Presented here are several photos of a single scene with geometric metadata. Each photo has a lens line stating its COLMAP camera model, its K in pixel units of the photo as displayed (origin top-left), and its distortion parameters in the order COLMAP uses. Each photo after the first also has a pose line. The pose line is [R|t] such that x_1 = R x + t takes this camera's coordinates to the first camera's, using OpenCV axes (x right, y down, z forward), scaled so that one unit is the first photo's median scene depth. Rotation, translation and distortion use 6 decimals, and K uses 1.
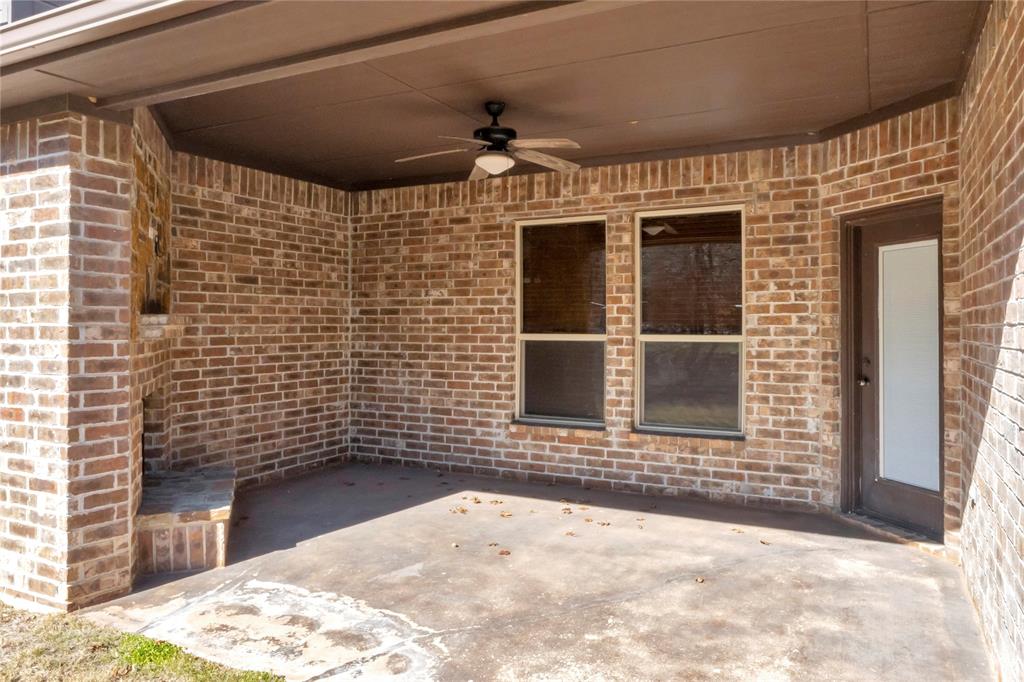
lens RADIAL K [[721.3, 0, 514.6], [0, 721.3, 299.2], [0, 0, 1]] dist [-0.000899, -0.000792]
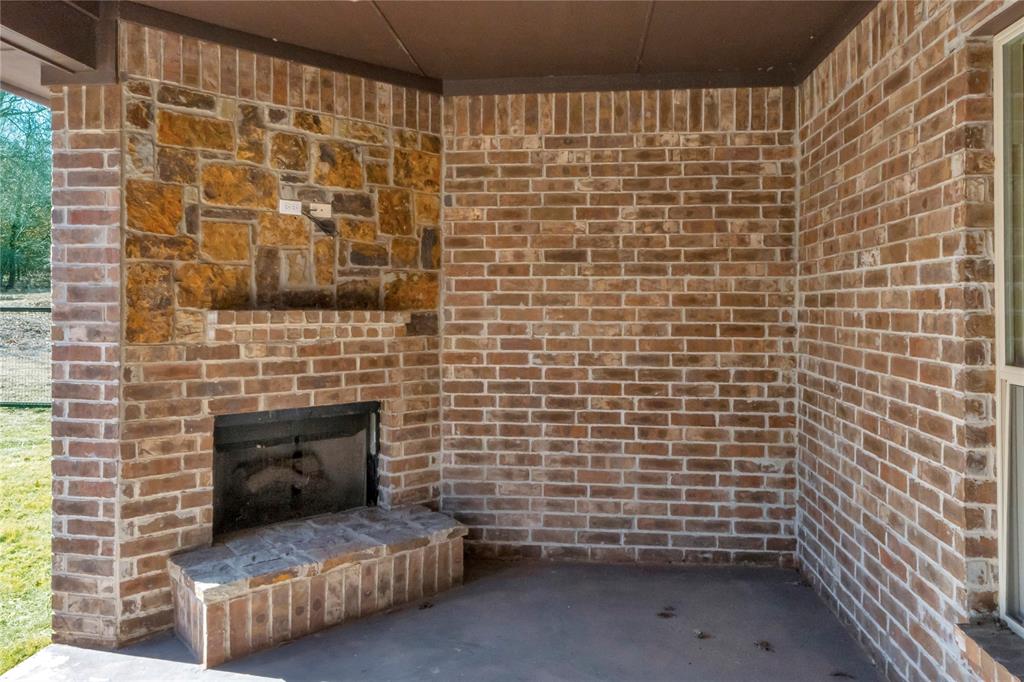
lens RADIAL K [[721.3, 0, 514.6], [0, 721.3, 299.2], [0, 0, 1]] dist [-0.000899, -0.000792]
pose [[0.364257, -0.005688, -0.931281, 0.264632], [0.027284, 0.999617, 0.004567, 0.010122], [0.930899, -0.027073, 0.364272, 0.745455]]
